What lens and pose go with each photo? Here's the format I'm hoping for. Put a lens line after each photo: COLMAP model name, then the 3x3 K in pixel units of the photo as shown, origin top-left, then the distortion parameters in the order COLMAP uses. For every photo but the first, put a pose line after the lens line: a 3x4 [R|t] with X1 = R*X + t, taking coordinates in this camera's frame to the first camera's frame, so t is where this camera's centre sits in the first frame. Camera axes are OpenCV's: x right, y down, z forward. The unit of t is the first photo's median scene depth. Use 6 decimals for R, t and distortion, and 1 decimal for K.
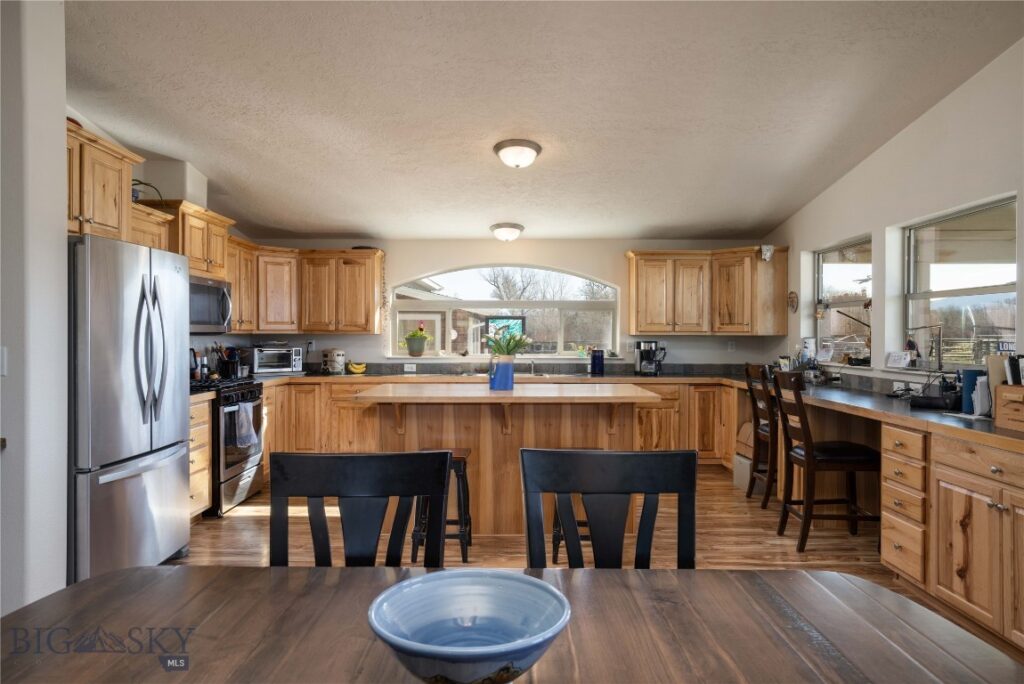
lens RADIAL K [[646.7, 0, 510.2], [0, 646.7, 339.1], [0, 0, 1]] dist [0.003307, 0.000032]
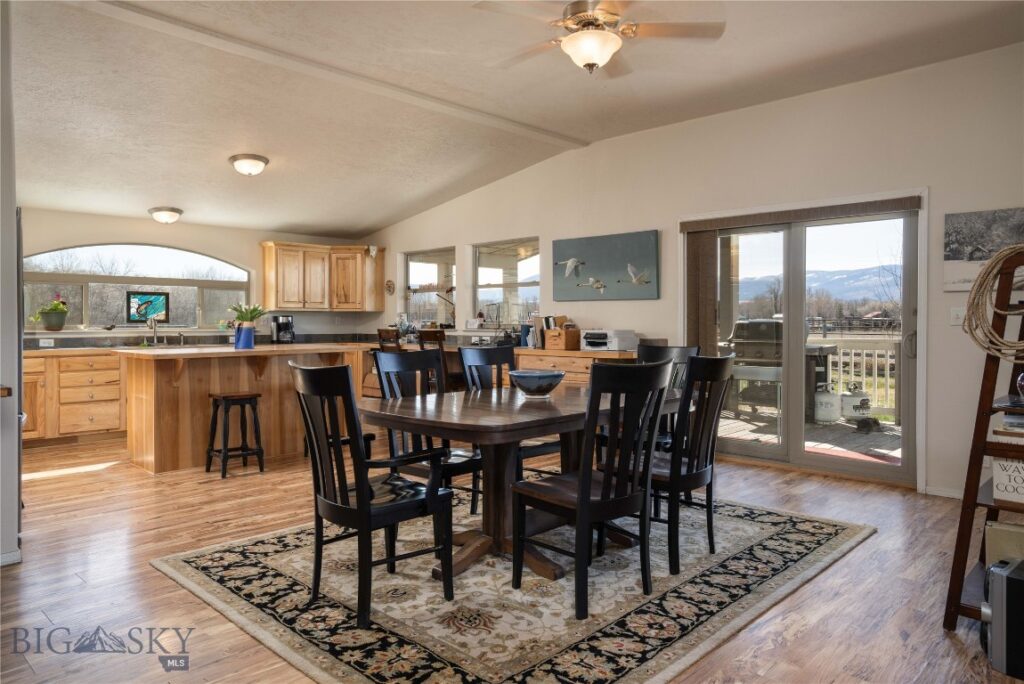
lens RADIAL K [[676.2, 0, 514.1], [0, 676.2, 339.6], [0, 0, 1]] dist [-0.003518, -0.001324]
pose [[0.697422, -0.021967, 0.716324, -0.413921], [0.007008, 0.999691, 0.023833, 0.021724], [-0.716627, -0.011602, 0.697360, -0.217839]]
